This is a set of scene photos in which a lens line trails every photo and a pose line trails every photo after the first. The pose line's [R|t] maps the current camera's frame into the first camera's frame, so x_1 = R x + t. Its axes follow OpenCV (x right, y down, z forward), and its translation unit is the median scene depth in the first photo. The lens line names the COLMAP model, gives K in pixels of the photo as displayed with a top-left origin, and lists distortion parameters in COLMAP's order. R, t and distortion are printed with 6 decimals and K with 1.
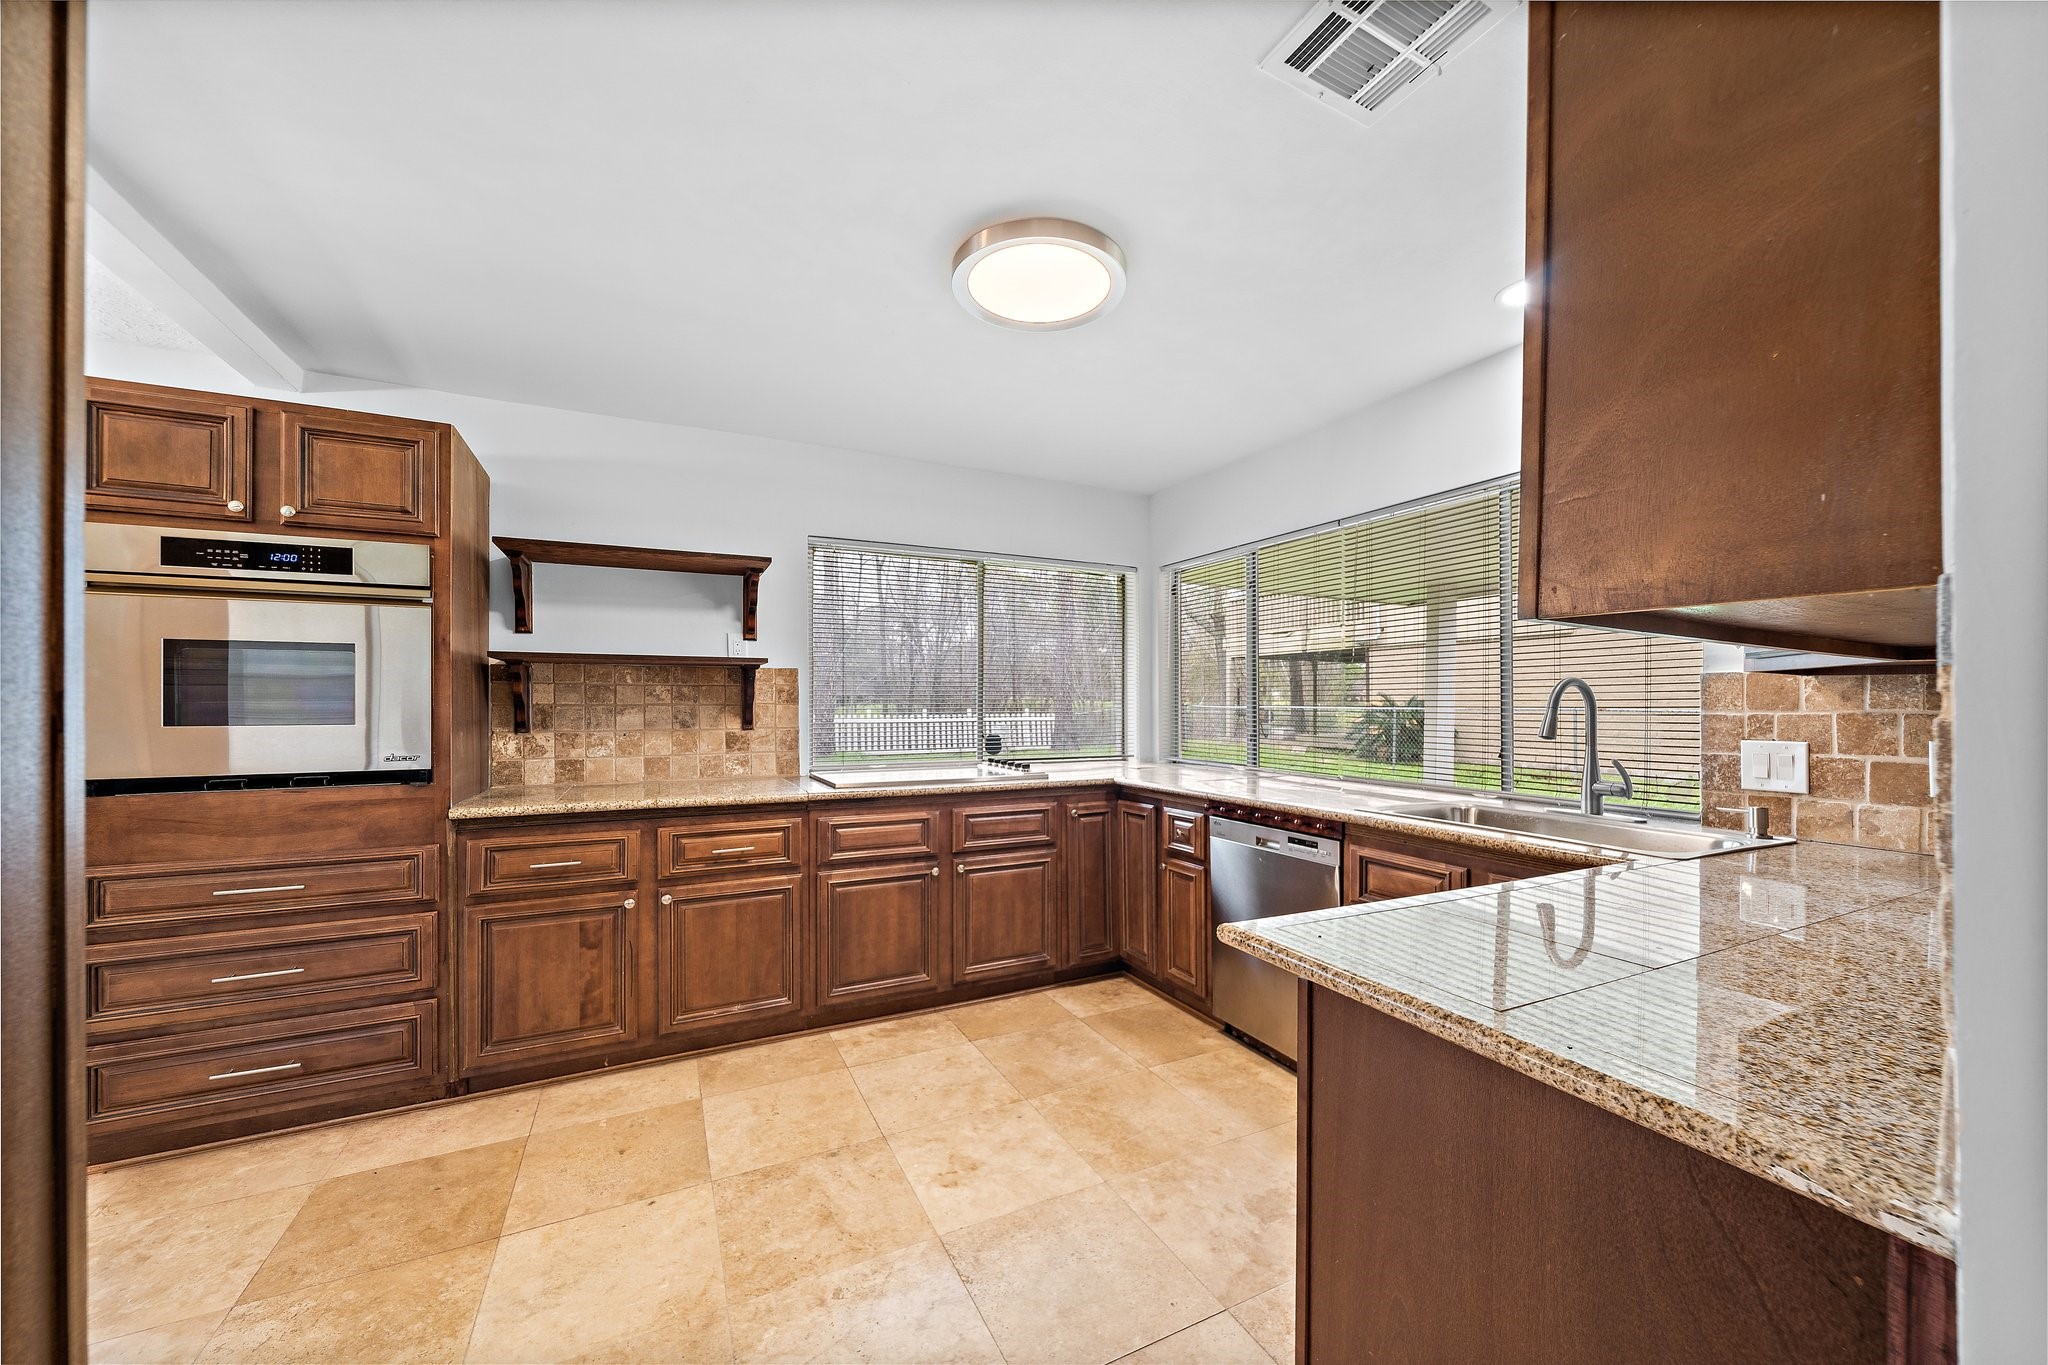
lens RADIAL K [[748.4, 0, 1023.5], [0, 748.4, 698.3], [0, 0, 1]] dist [0.000115, 0.000005]
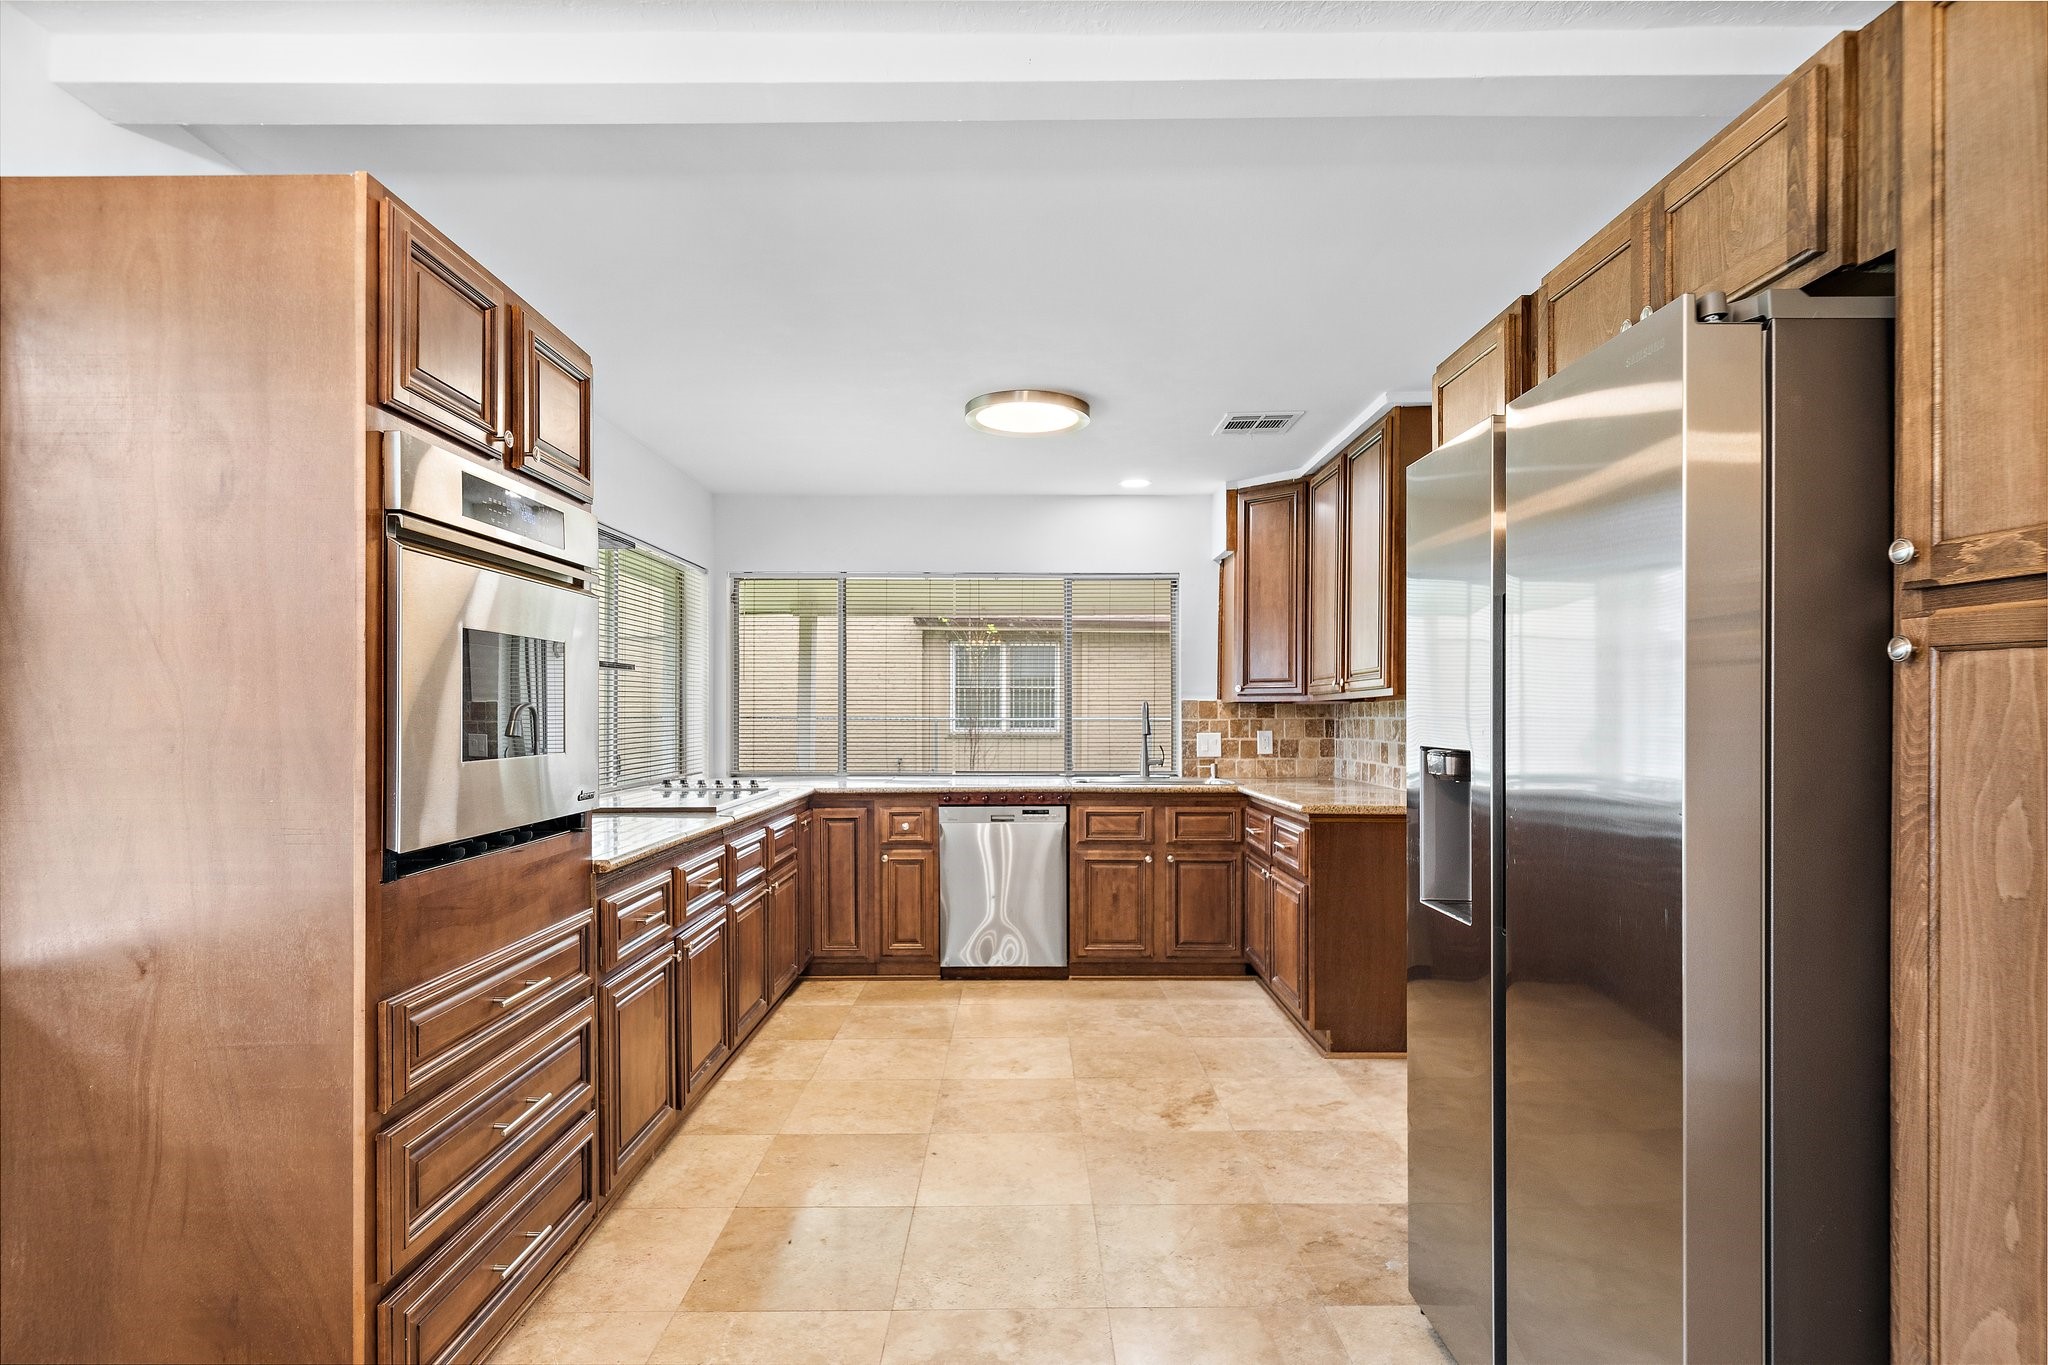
lens RADIAL K [[1039.5, 0, 1026.6], [0, 1039.5, 700.7], [0, 0, 1]] dist [-0.000009, -0.000415]
pose [[0.444713, 0.007799, 0.895639, -1.521367], [-0.005461, 0.999967, -0.005996, -0.011107], [-0.895657, -0.002224, 0.444741, 0.132289]]
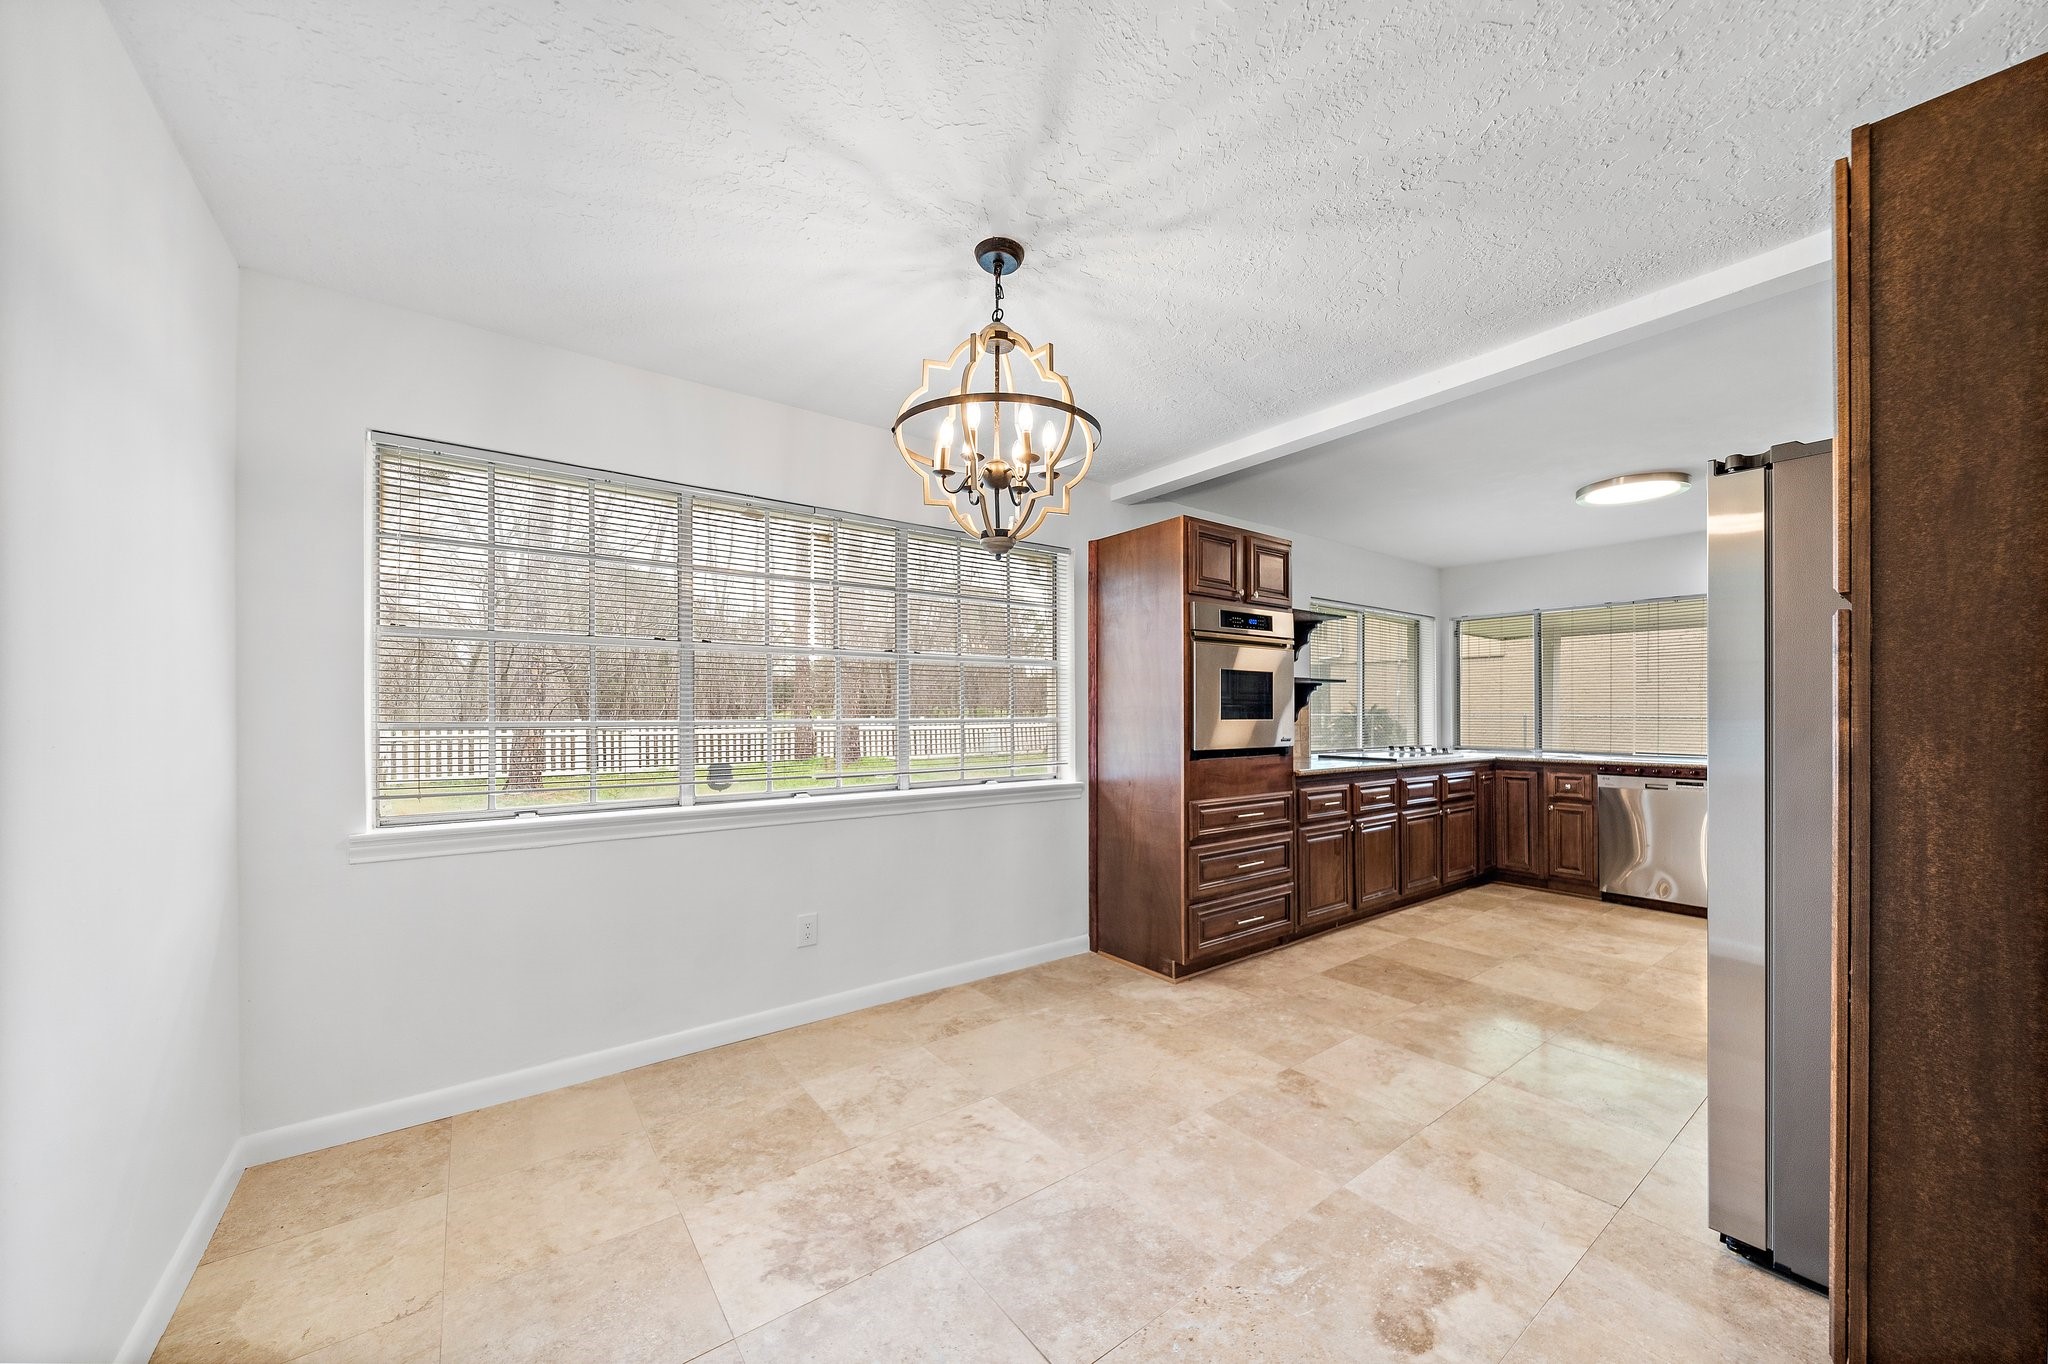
lens RADIAL K [[739.2, 0, 1028.7], [0, 739.2, 707.7], [0, 0, 1]] dist [-0.000077, -0.000005]
pose [[0.983222, 0.002714, 0.182394, -1.654715], [-0.002970, 0.999995, 0.001133, 0.007966], [-0.182390, -0.001656, 0.983225, -0.522436]]
